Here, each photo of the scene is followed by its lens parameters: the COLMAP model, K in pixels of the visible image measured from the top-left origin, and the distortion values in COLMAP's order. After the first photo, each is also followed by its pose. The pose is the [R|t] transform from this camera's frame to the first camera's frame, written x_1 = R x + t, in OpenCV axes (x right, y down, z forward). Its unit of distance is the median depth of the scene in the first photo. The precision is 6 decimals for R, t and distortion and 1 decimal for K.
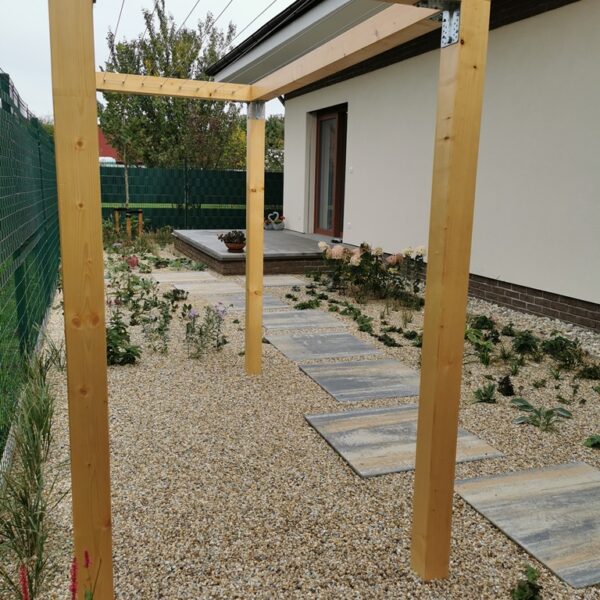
lens RADIAL K [[608.8, 0, 300.0], [0, 608.8, 300.0], [0, 0, 1]] dist [0.049054, -0.031415]
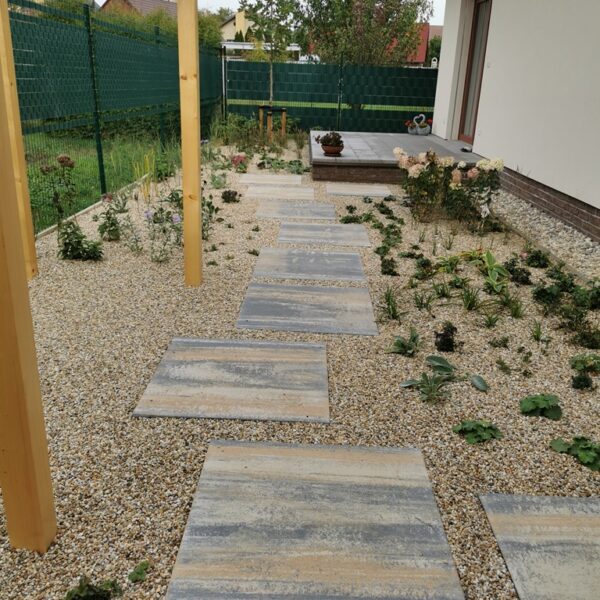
lens RADIAL K [[608.8, 0, 300.0], [0, 608.8, 300.0], [0, 0, 1]] dist [0.049054, -0.031415]
pose [[0.936302, 0.130452, -0.326070, 0.351459], [-0.080679, 0.983518, 0.161814, -0.018591], [0.341805, -0.125199, 0.931394, 0.174794]]
